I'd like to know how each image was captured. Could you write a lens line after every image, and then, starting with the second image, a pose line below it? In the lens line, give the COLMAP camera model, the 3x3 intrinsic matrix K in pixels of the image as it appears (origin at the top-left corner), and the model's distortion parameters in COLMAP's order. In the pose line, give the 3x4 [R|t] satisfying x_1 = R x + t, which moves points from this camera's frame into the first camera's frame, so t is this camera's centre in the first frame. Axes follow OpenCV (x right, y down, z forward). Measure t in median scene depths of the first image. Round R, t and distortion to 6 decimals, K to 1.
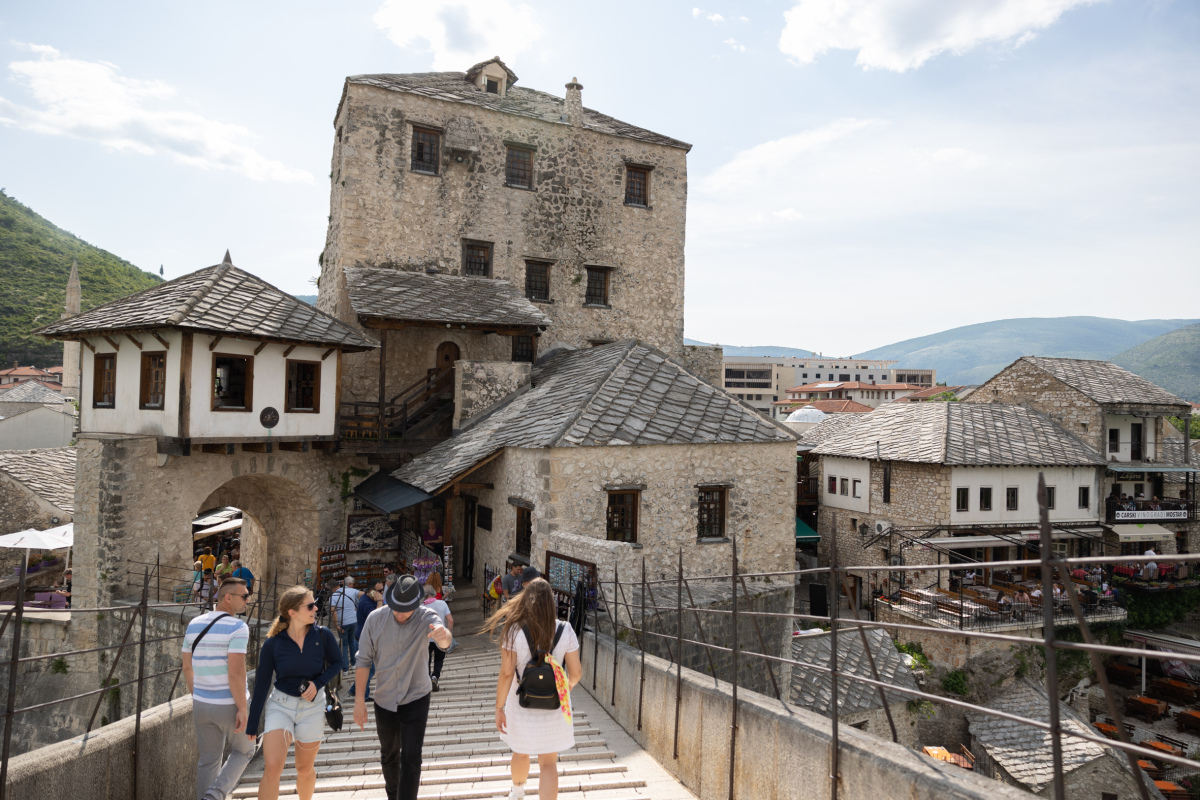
lens RADIAL K [[816.3, 0, 601.3], [0, 816.3, 400.0], [0, 0, 1]] dist [-0.001699, 0.000819]
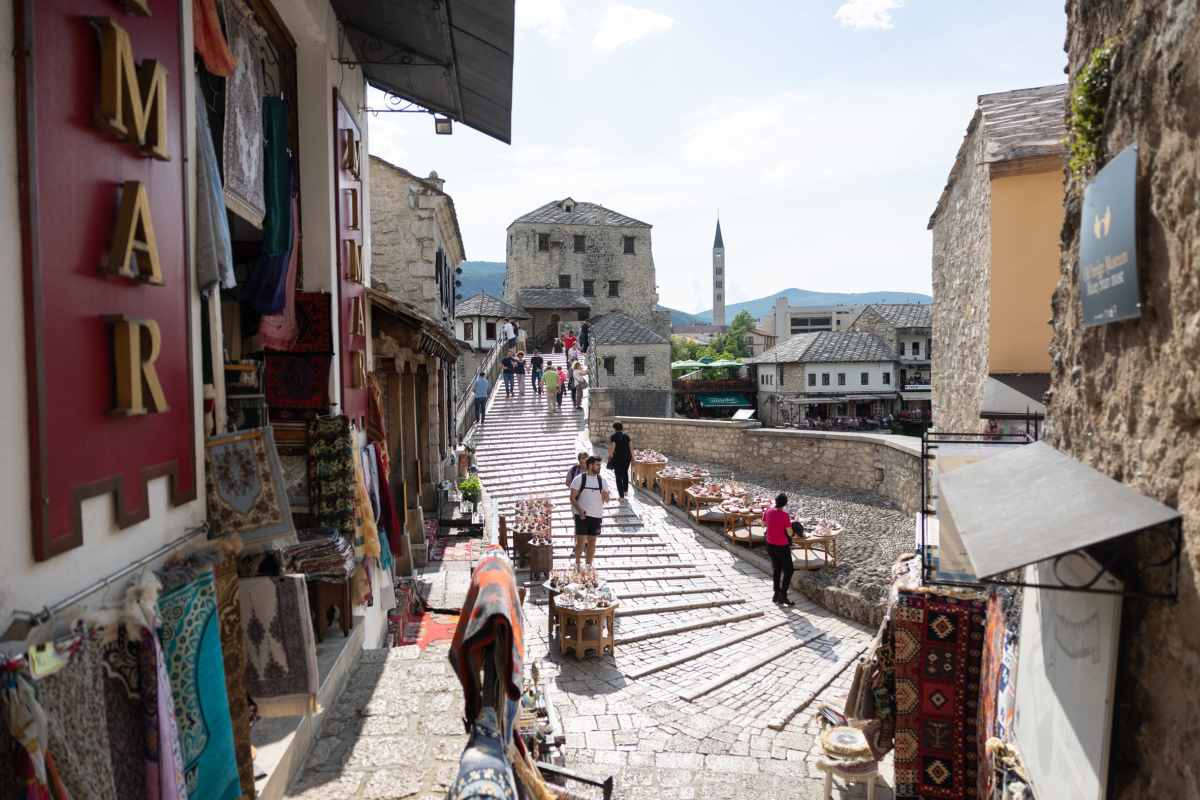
lens RADIAL K [[816.3, 0, 595.7], [0, 816.3, 391.9], [0, 0, 1]] dist [-0.001699, 0.000819]
pose [[0.989890, -0.034545, -0.137566, 0.266383], [0.040372, 0.998392, 0.039796, 0.070618], [0.135970, -0.044947, 0.989693, -1.440237]]
